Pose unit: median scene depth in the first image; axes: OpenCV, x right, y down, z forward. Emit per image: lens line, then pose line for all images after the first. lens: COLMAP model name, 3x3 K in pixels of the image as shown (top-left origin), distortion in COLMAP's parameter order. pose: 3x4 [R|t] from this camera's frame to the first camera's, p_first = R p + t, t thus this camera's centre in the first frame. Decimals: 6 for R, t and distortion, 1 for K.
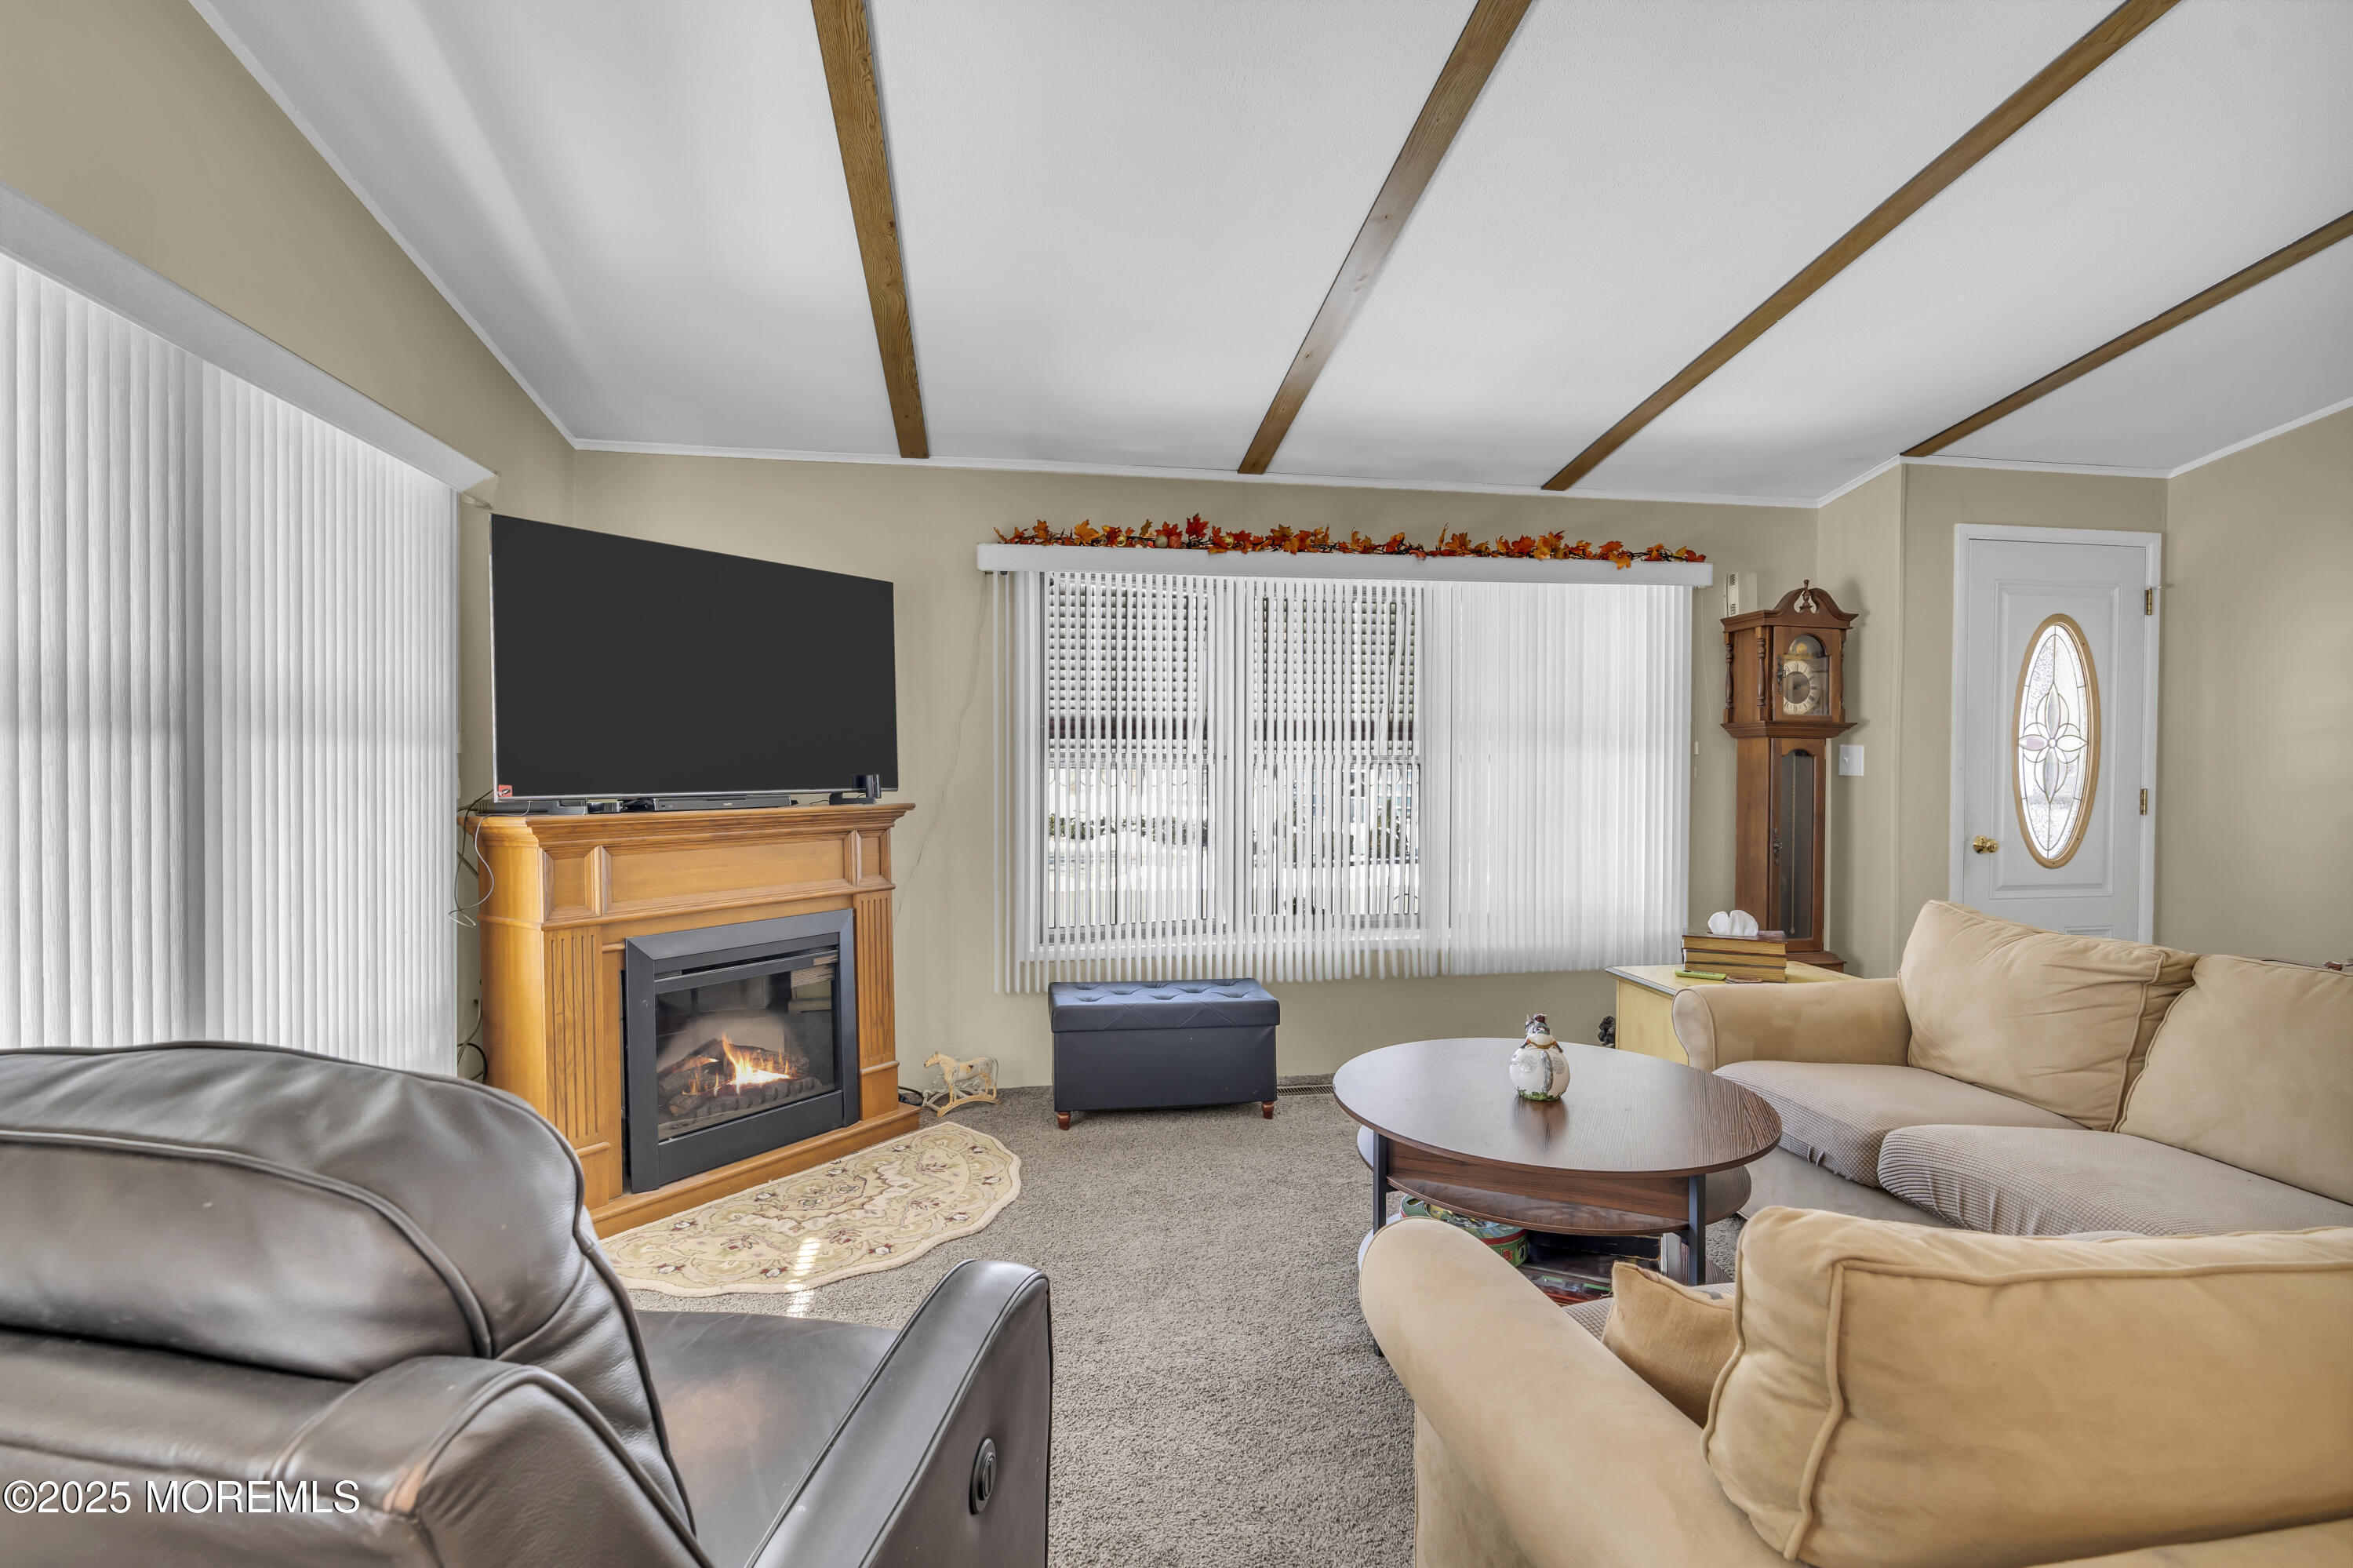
lens RADIAL K [[1081.1, 0, 1174.4], [0, 1081.1, 740.7], [0, 0, 1]] dist [-0.008799, 0.005959]
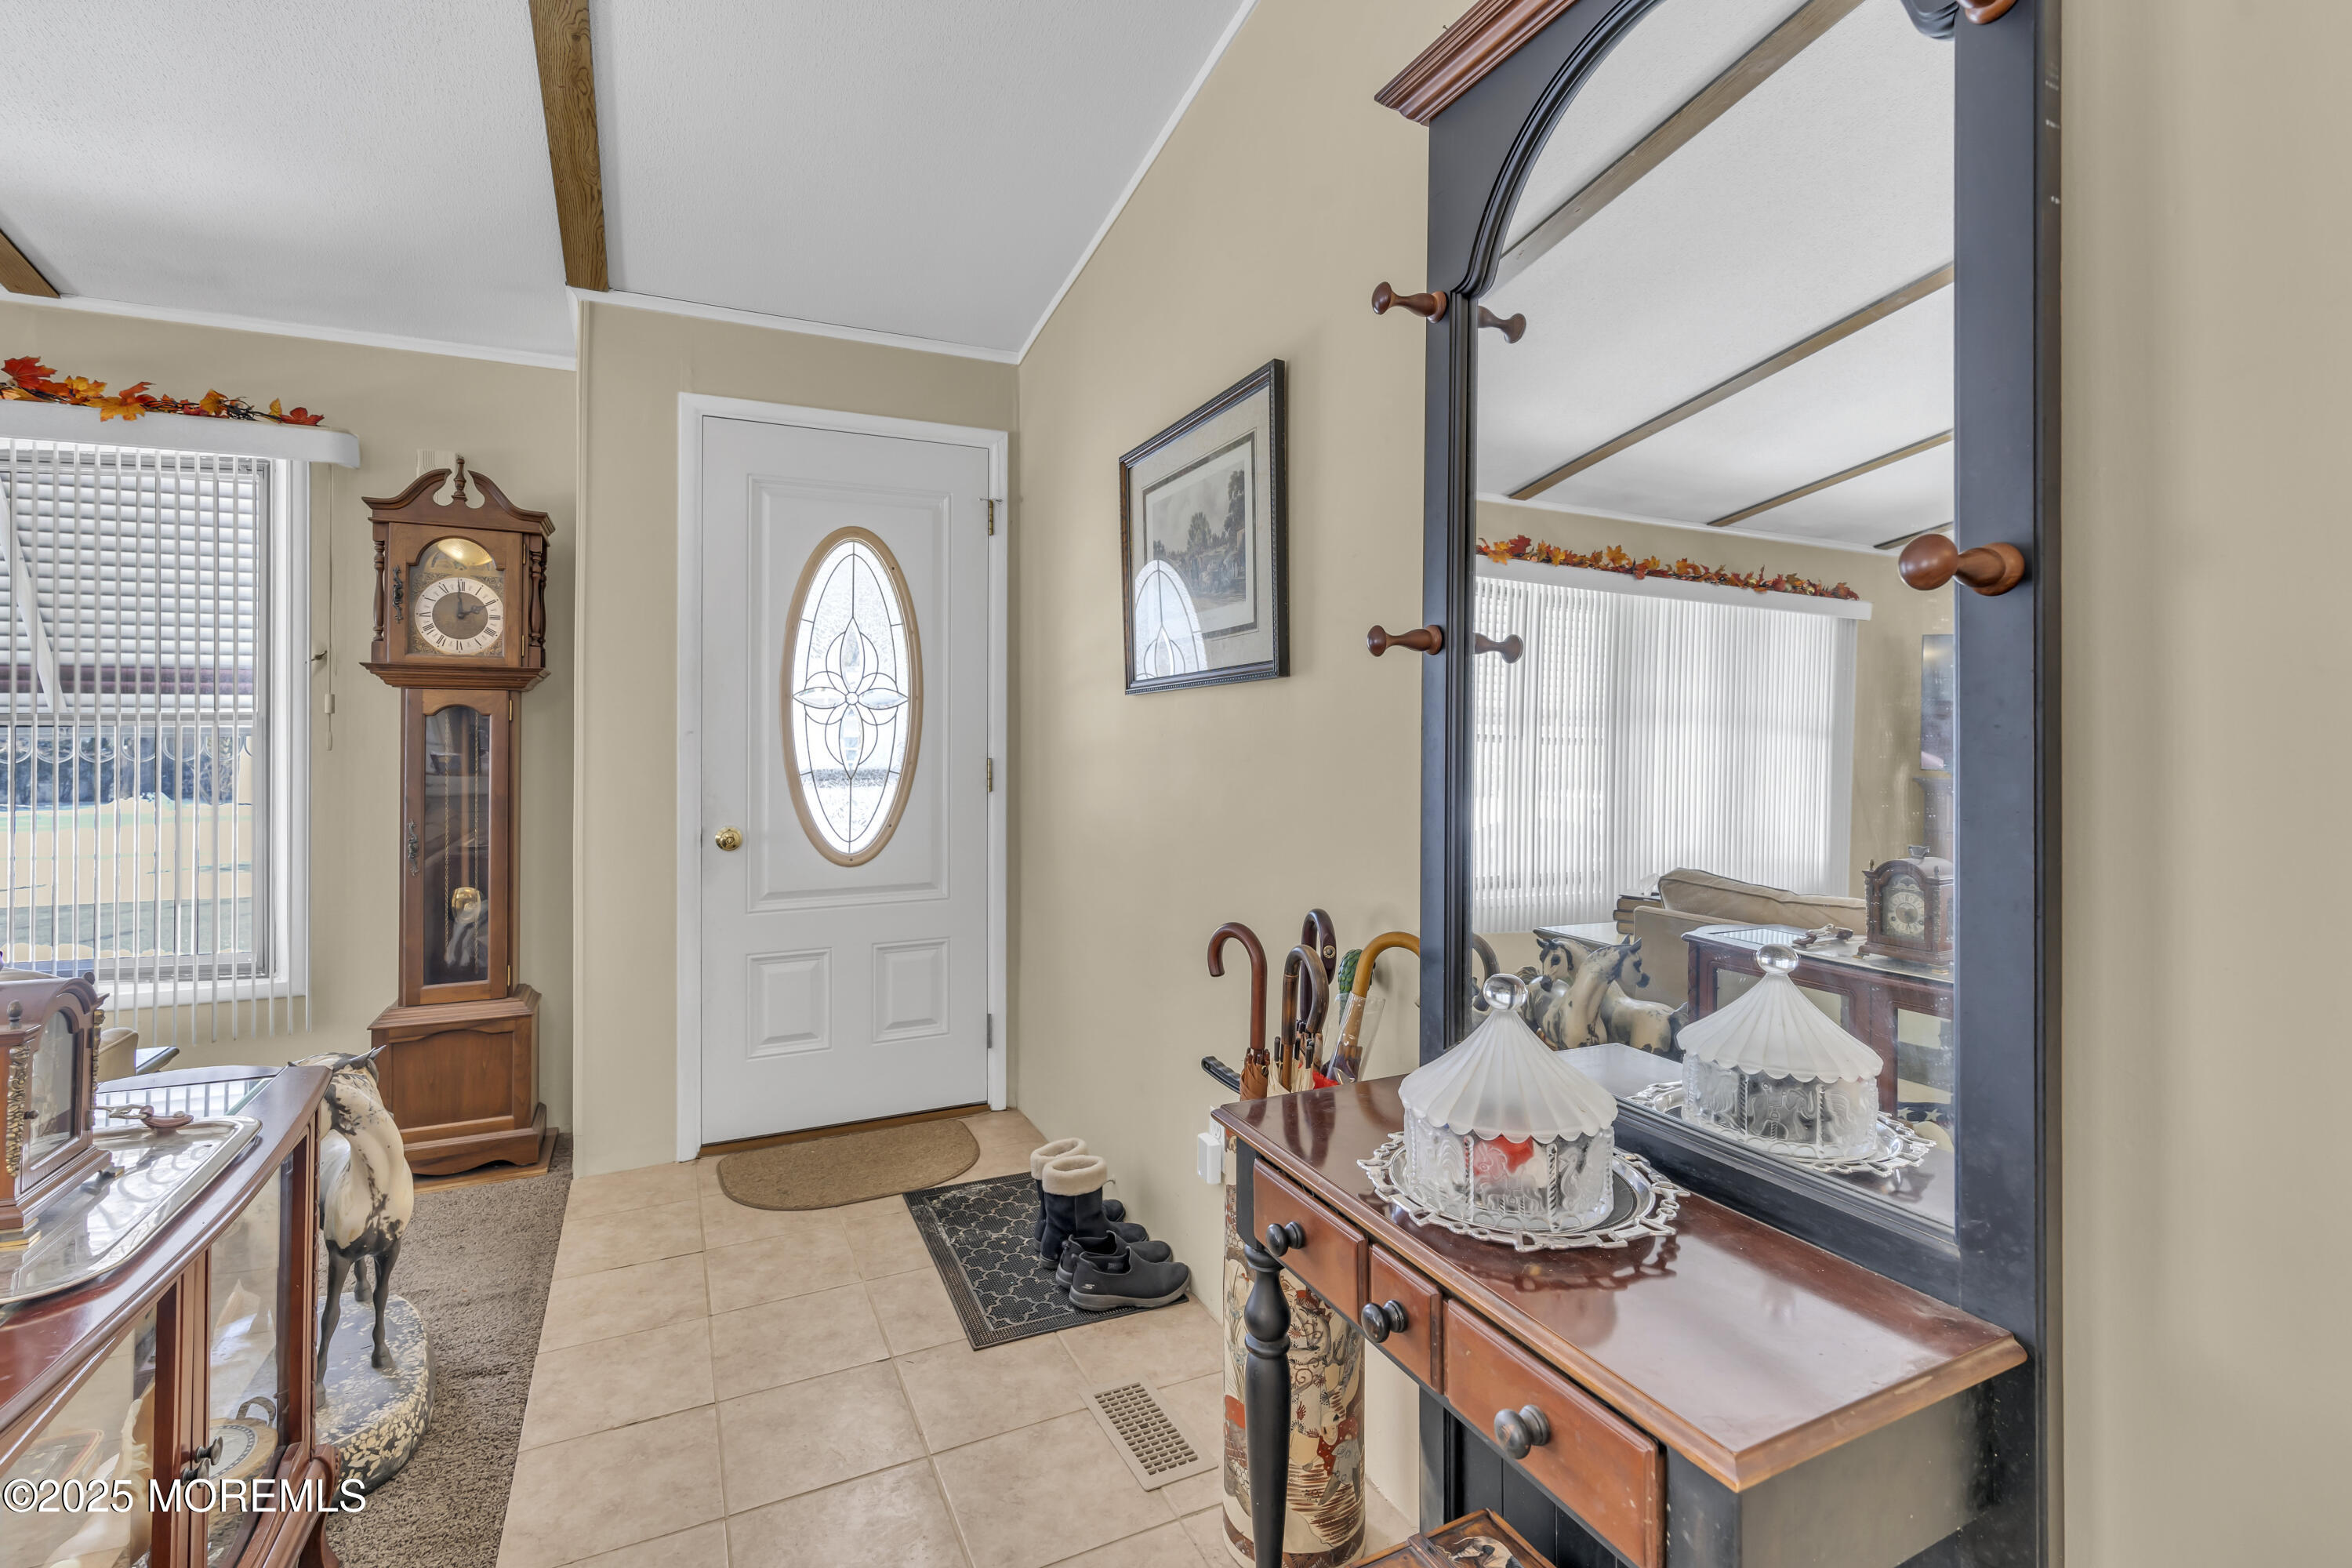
lens RADIAL K [[1075.9, 0, 1179.4], [0, 1075.9, 726.5], [0, 0, 1]] dist [-0.013141, 0.004059]
pose [[0.961238, -0.001816, 0.275714, 0.839901], [-0.002879, 0.999858, 0.016625, 0.008295], [-0.275705, -0.016775, 0.961096, 0.220578]]
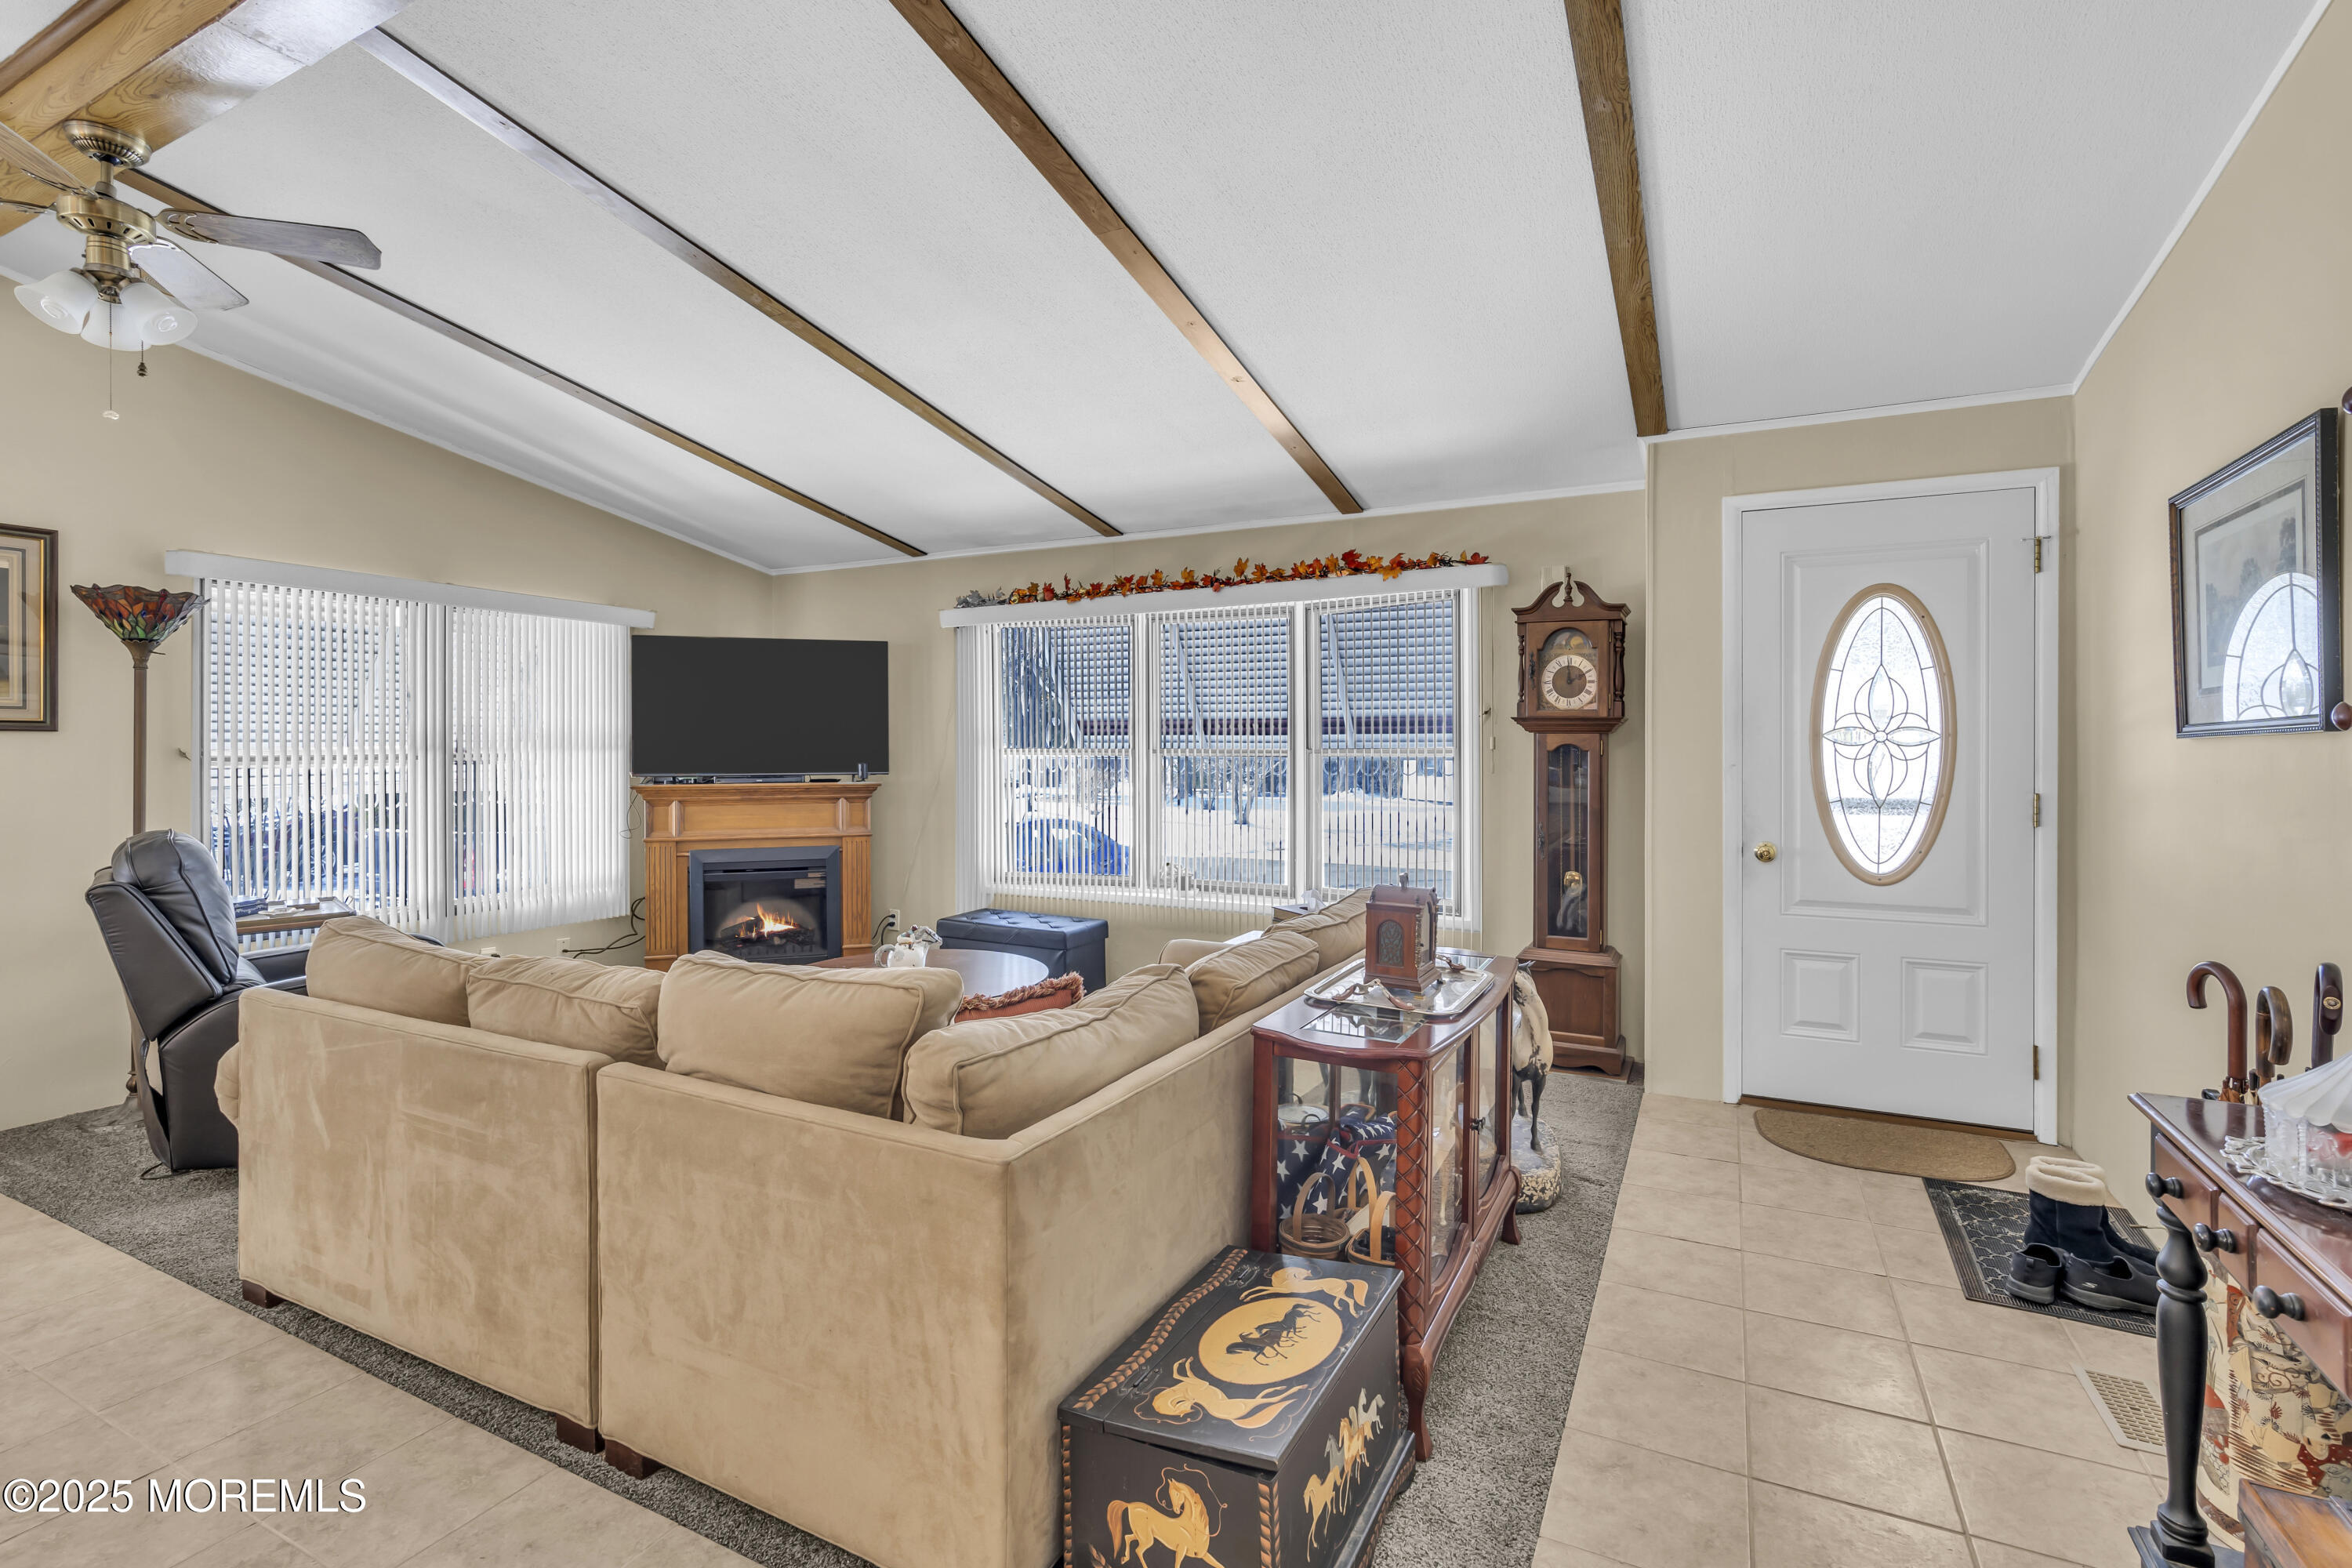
lens RADIAL K [[1080.6, 0, 1173.9], [0, 1080.6, 740.7], [0, 0, 1]] dist [-0.008799, 0.005959]
pose [[0.798801, -0.004370, -0.601579, 0.893492], [0.016488, 0.999757, 0.014631, -0.016549], [0.601369, -0.021606, 0.798679, -0.007444]]
